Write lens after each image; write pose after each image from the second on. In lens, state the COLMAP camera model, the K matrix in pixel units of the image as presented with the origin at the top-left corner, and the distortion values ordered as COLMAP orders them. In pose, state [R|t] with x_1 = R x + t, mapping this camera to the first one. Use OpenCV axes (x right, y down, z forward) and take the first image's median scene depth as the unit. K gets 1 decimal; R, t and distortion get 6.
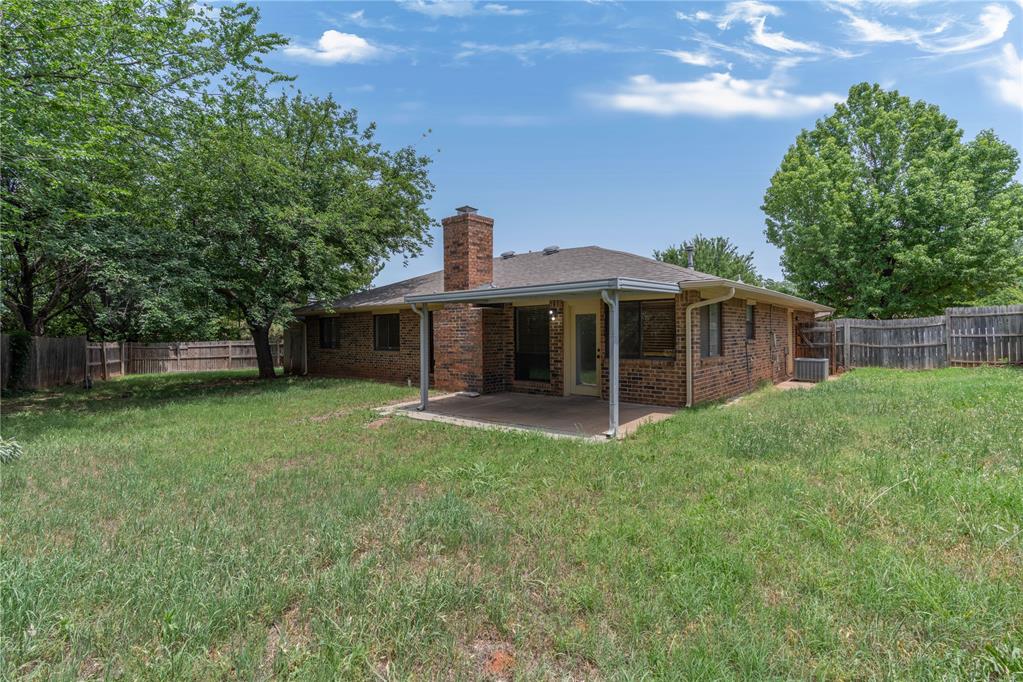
lens RADIAL K [[468.0, 0, 512.3], [0, 468.0, 336.8], [0, 0, 1]] dist [0.002746, 0.001041]
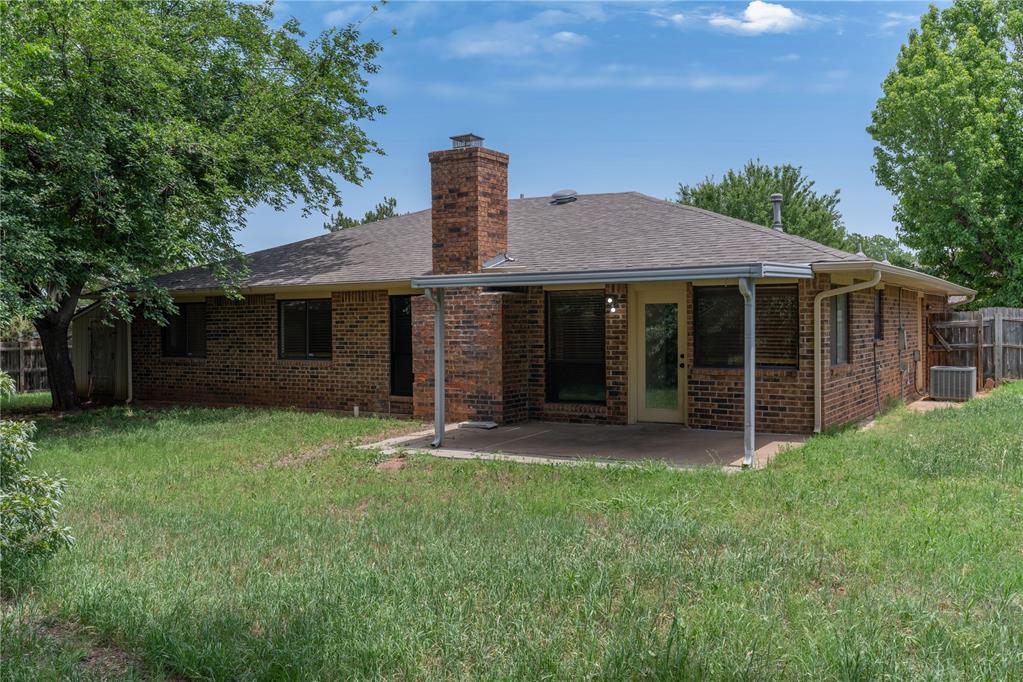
lens RADIAL K [[892.2, 0, 511.5], [0, 892.2, 341.0], [0, 0, 1]] dist [0.004559, 0.016730]
pose [[0.989419, -0.003715, 0.145040, -0.196128], [0.002404, 0.999955, 0.009212, -0.004835], [-0.145068, -0.008766, 0.989383, -0.203368]]
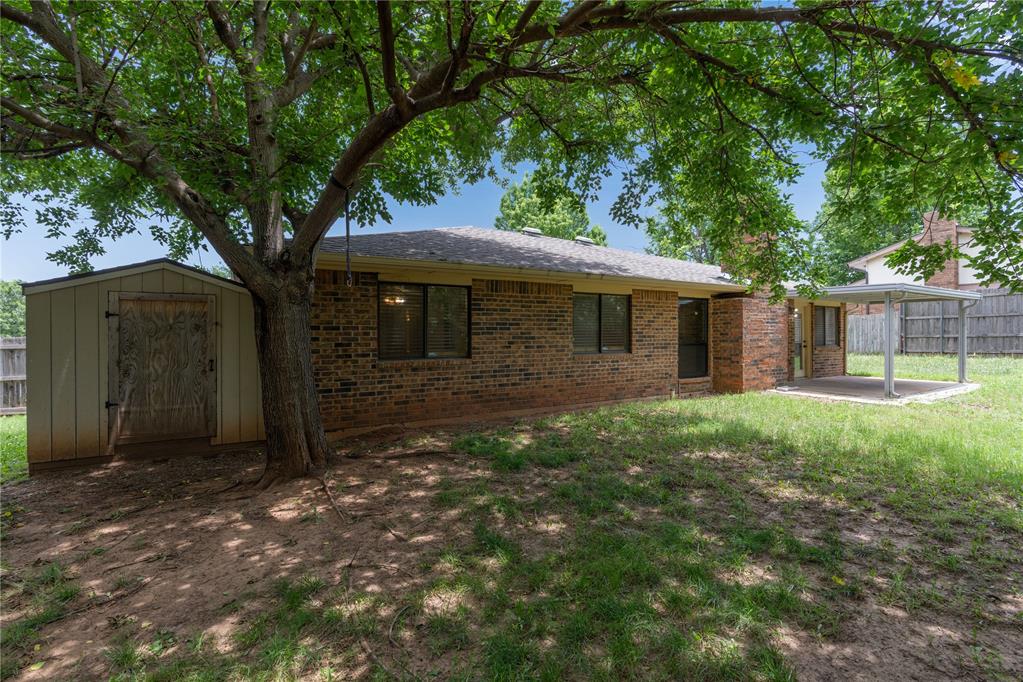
lens RADIAL K [[463.2, 0, 511.6], [0, 463.2, 347.9], [0, 0, 1]] dist [-0.001130, 0.000822]
pose [[0.310889, -0.005641, 0.950429, -1.006919], [0.020882, 0.999782, -0.000896, 0.023622], [-0.950217, 0.020125, 0.310939, 1.059027]]
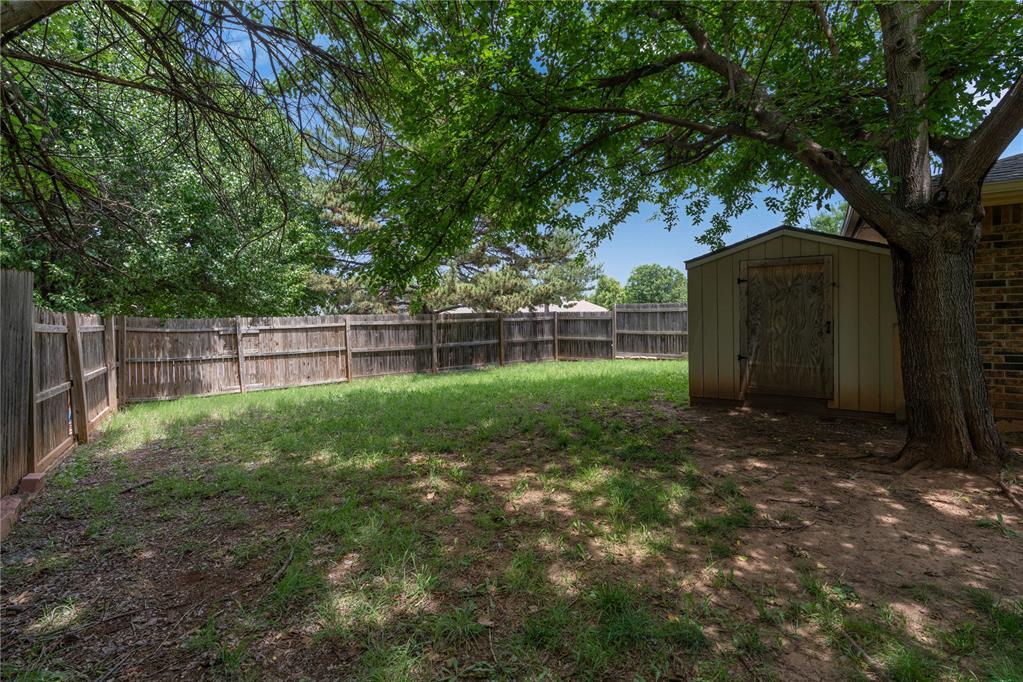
lens RADIAL K [[472.1, 0, 526.4], [0, 472.1, 326.9], [0, 0, 1]] dist [-0.001064, 0.000161]
pose [[0.988343, -0.005551, 0.152143, -1.033238], [0.003168, 0.999868, 0.015905, 0.027124], [-0.152211, -0.015237, 0.988231, 1.085351]]
